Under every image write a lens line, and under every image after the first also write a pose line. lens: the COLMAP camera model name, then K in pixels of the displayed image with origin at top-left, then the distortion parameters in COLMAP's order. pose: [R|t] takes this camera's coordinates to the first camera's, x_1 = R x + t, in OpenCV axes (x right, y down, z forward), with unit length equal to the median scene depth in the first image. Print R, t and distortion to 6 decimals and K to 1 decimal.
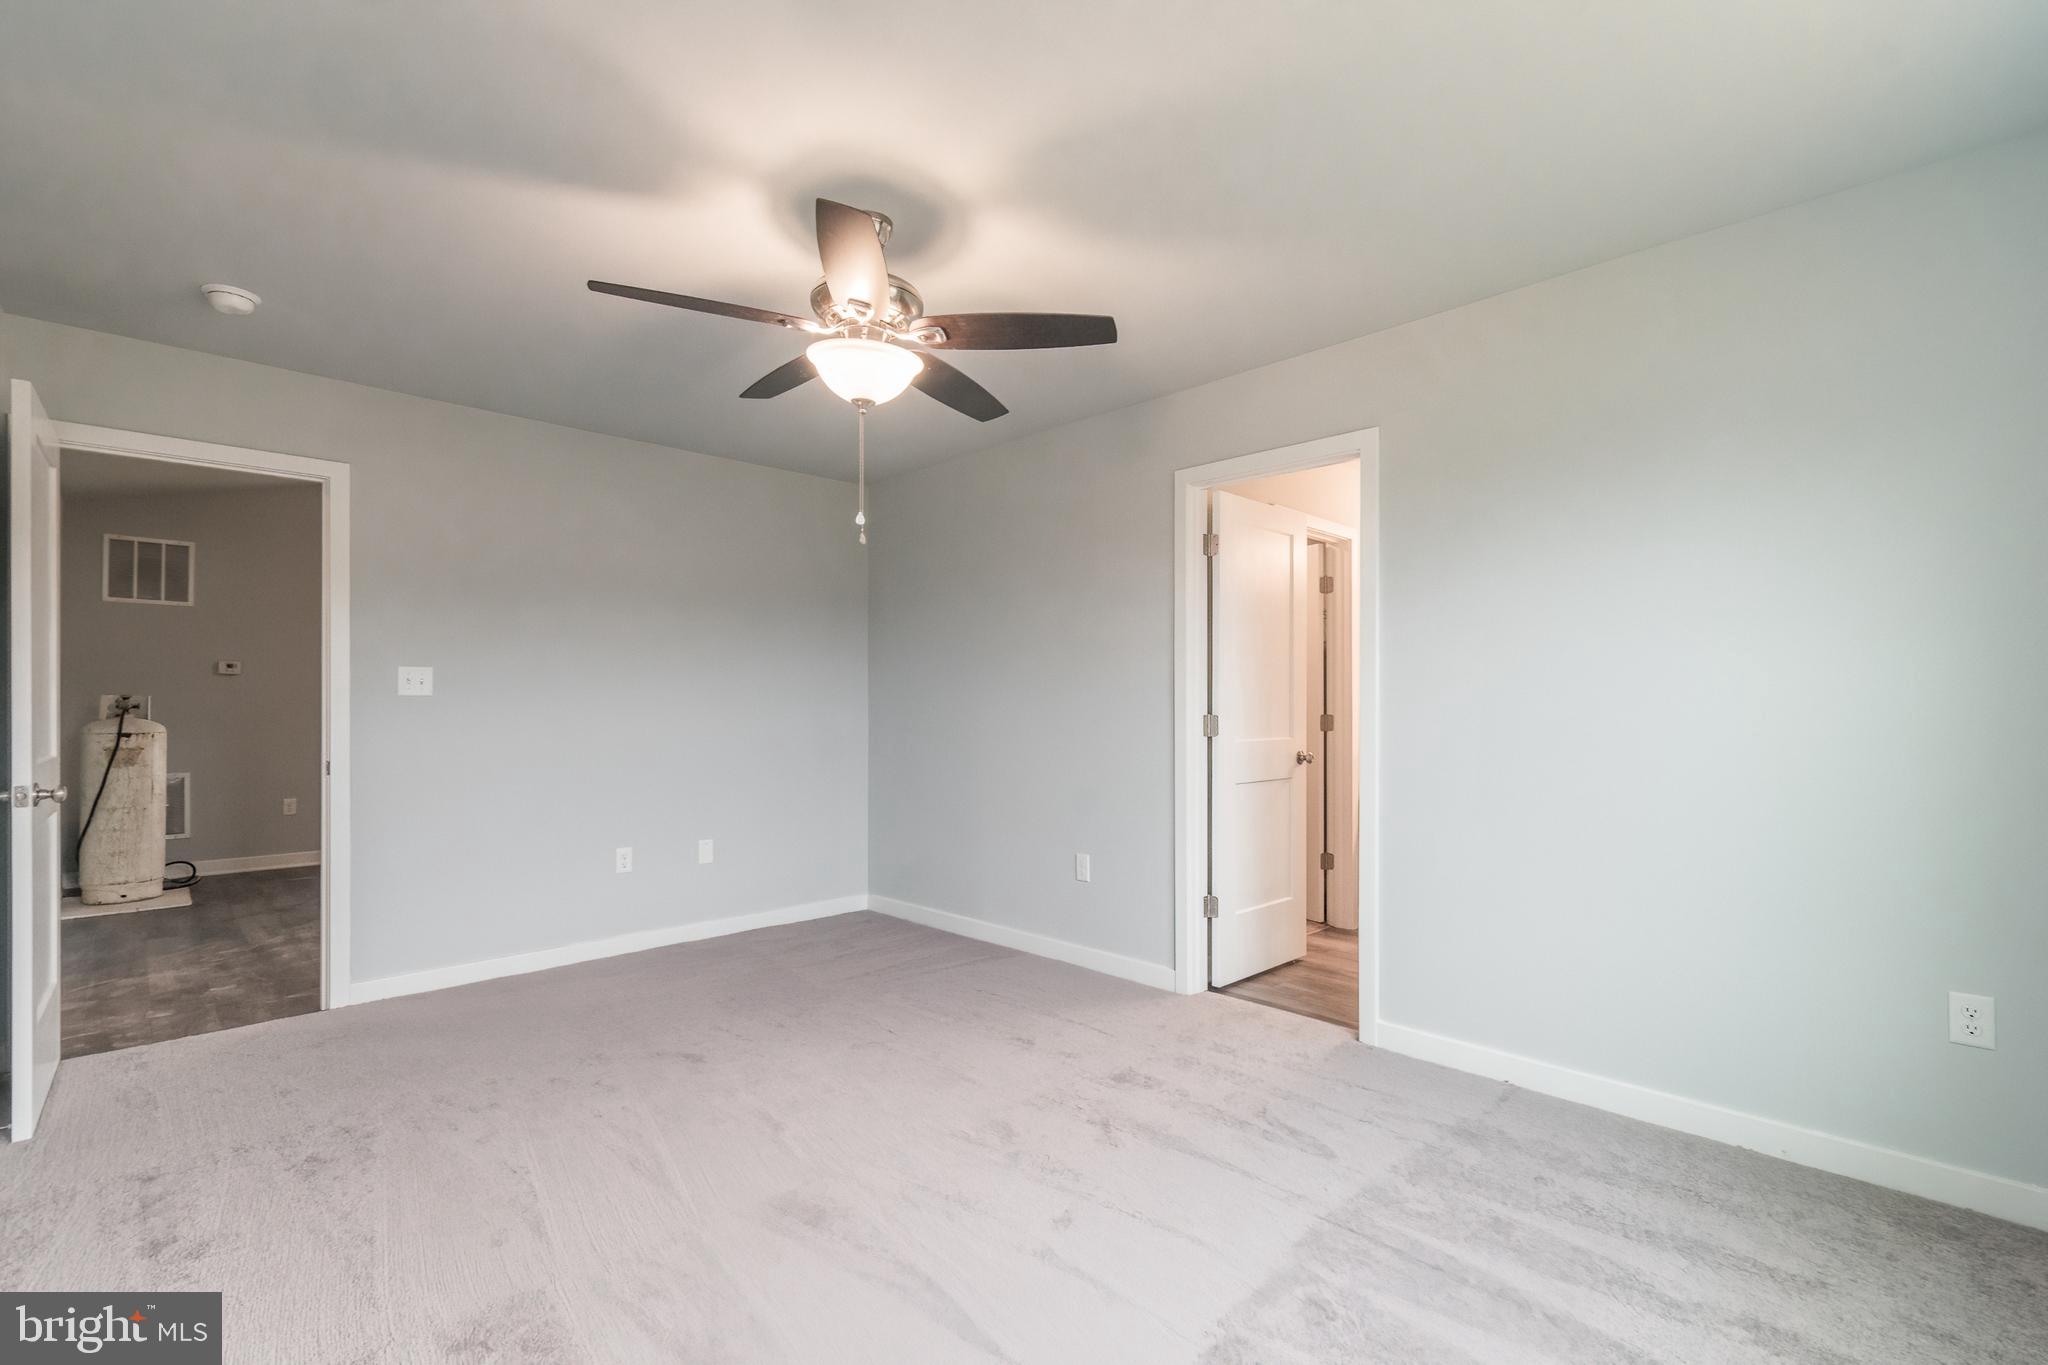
lens RADIAL K [[899.8, 0, 1035.4], [0, 899.8, 692.3], [0, 0, 1]] dist [0.003176, 0.000869]
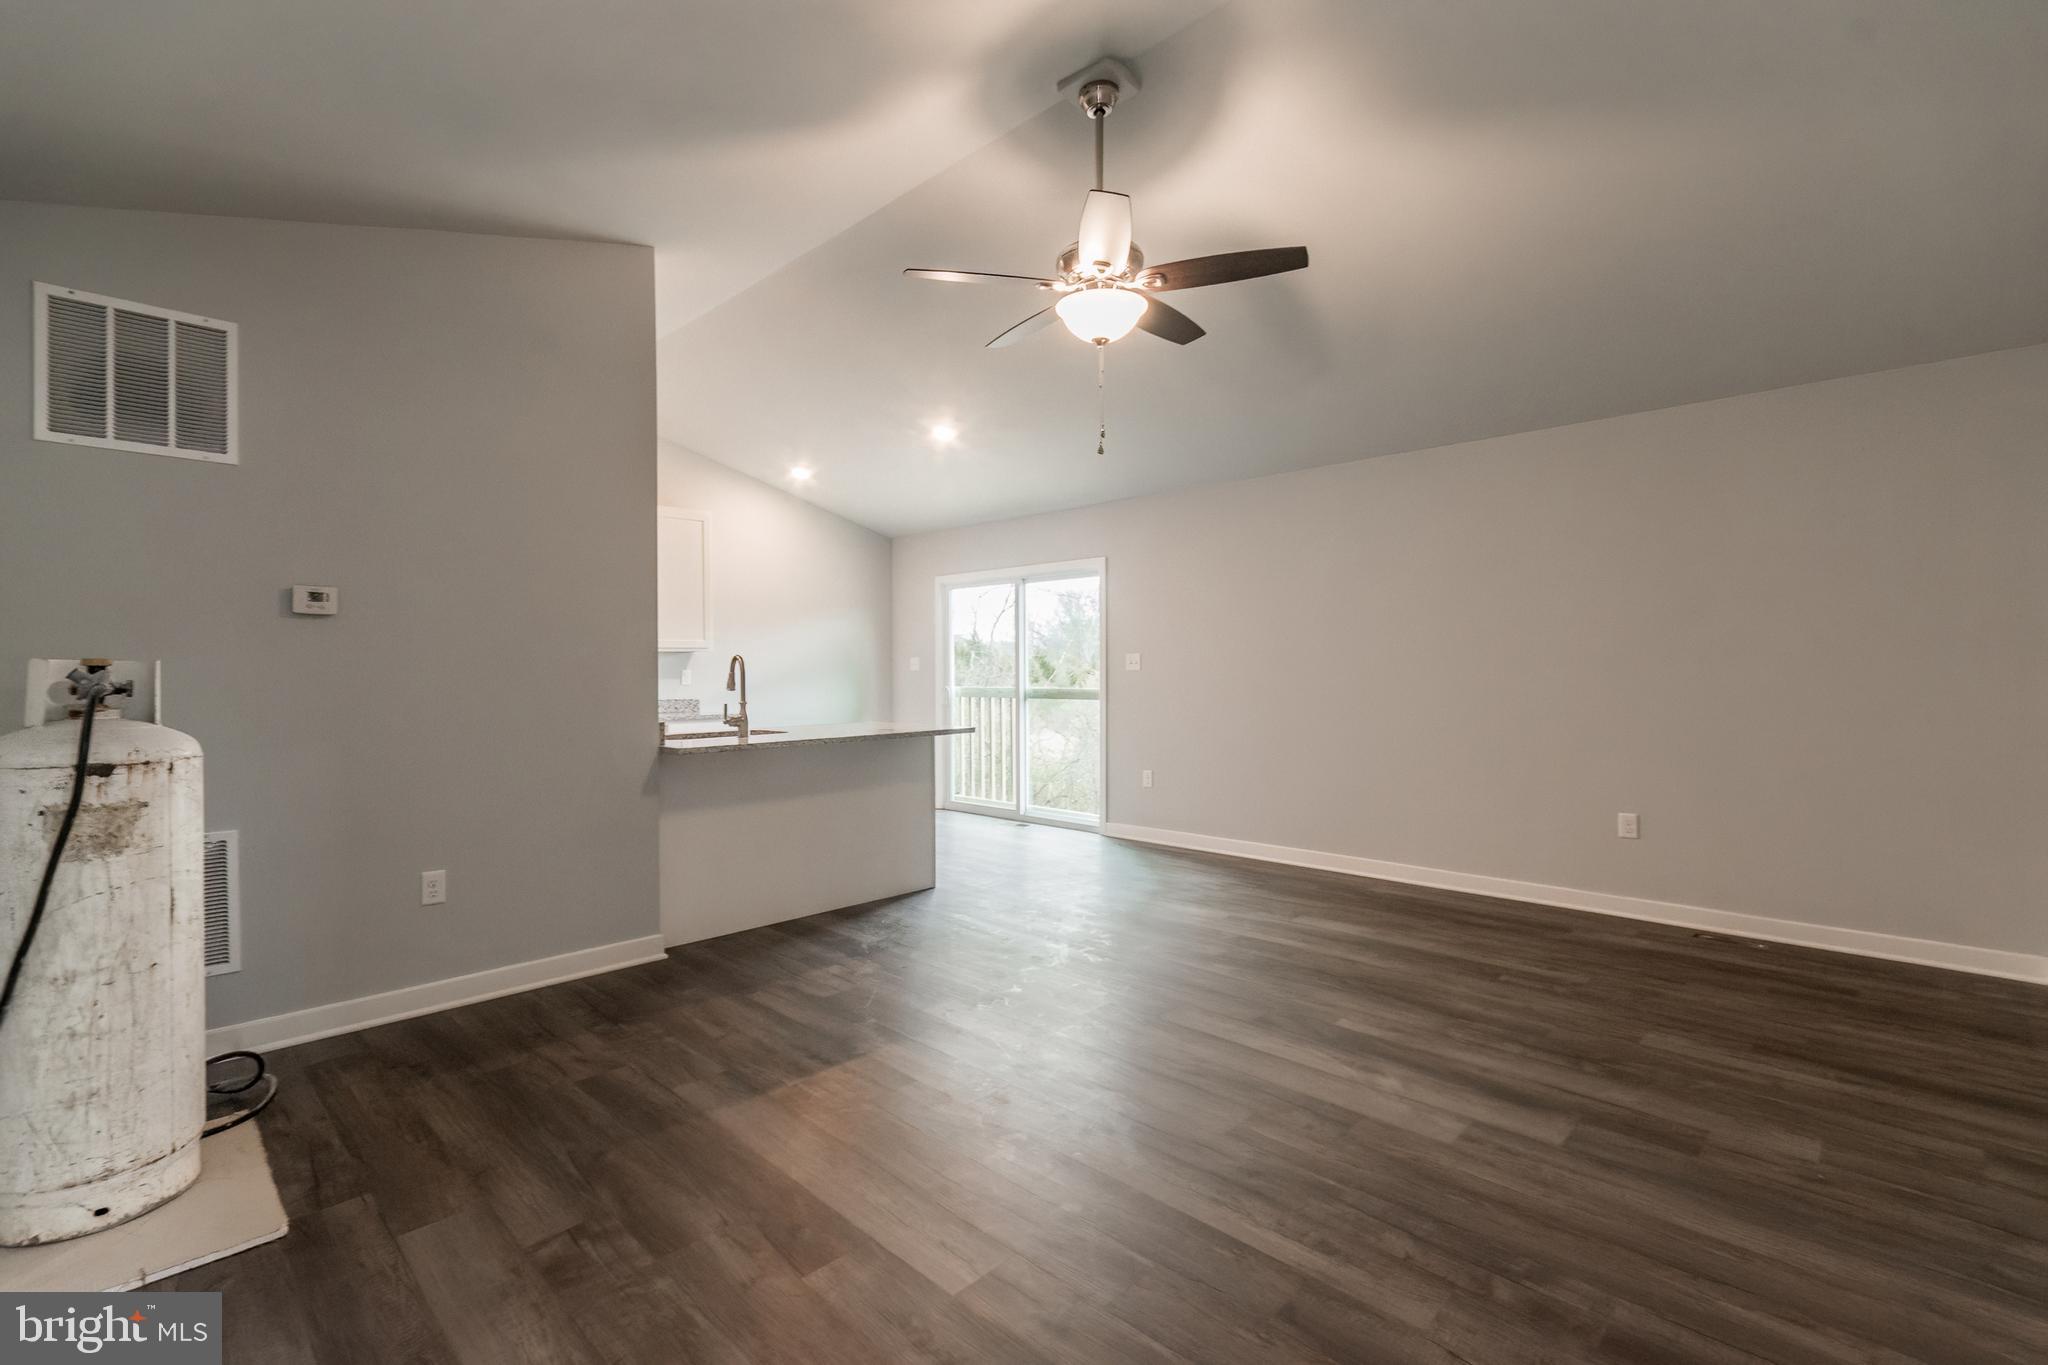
lens RADIAL K [[899.8, 0, 1004.0], [0, 899.8, 675.0], [0, 0, 1]] dist [0.003176, 0.000869]
pose [[0.999995, 0.000420, 0.003259, -0.632455], [-0.000488, 0.999783, 0.020847, 0.001594], [-0.003250, -0.020849, 0.999777, 0.625000]]
